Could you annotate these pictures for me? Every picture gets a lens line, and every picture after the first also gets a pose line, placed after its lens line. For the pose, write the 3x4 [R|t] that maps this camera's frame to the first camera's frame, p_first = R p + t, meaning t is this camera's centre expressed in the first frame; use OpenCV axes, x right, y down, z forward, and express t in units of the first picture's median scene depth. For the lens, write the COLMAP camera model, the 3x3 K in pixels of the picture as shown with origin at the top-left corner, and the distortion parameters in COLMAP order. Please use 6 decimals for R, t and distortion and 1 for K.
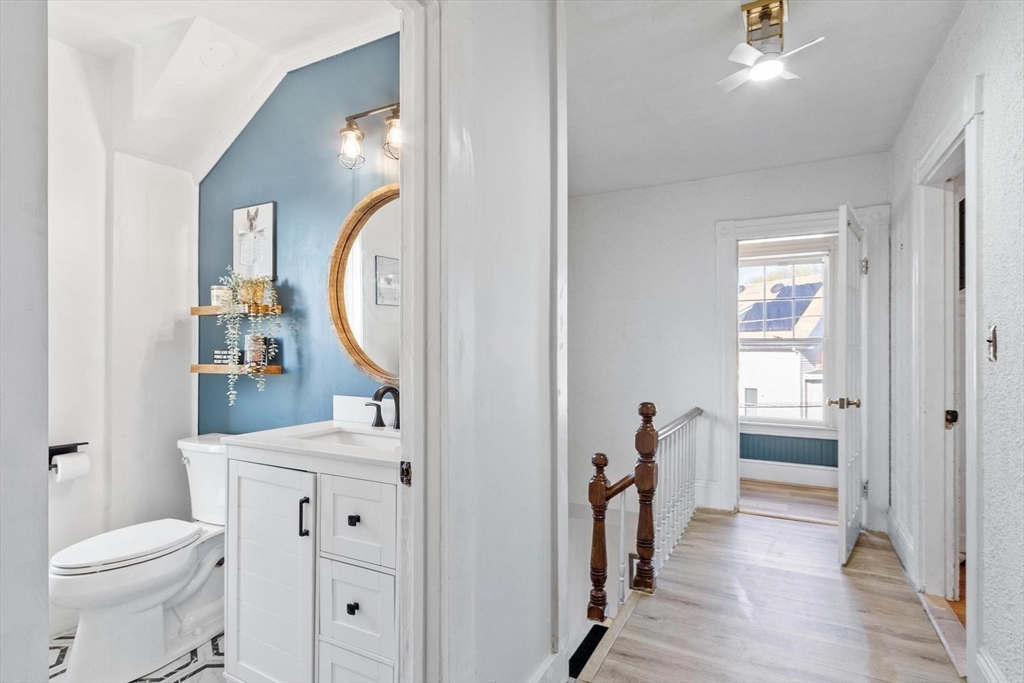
lens RADIAL K [[514.7, 0, 512.8], [0, 514.7, 347.1], [0, 0, 1]] dist [-0.002058, -0.002346]
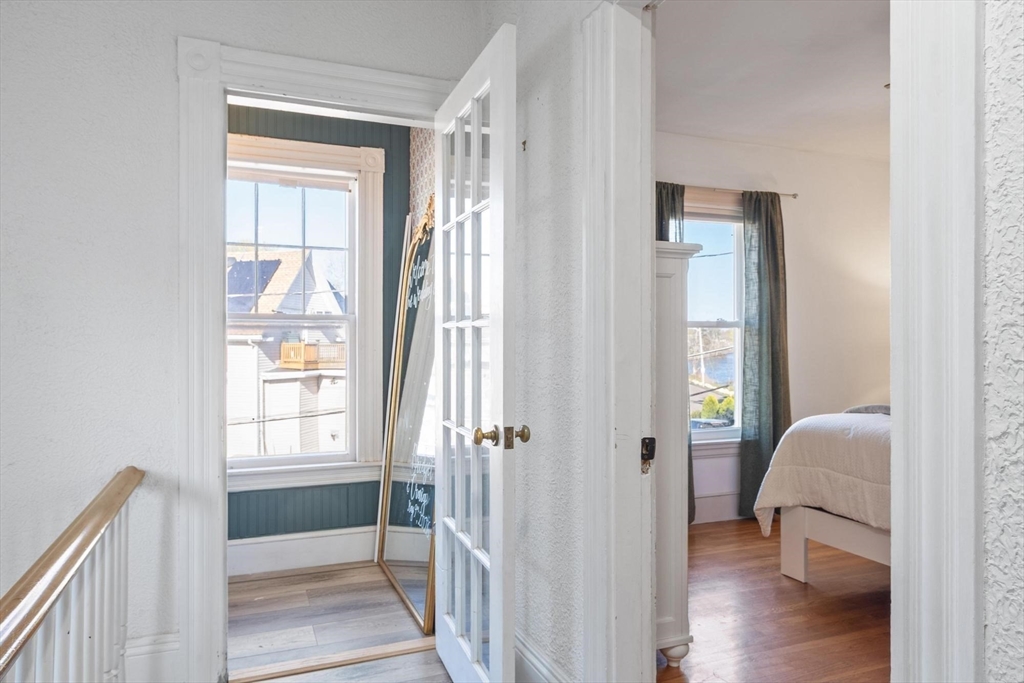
lens RADIAL K [[647.6, 0, 479.7], [0, 647.6, 339.3], [0, 0, 1]] dist [-0.002639, -0.000523]
pose [[0.653935, 0.001771, 0.756548, 0.091921], [-0.000179, 0.999998, -0.002187, 0.008803], [-0.756550, 0.001295, 0.653934, 0.279246]]
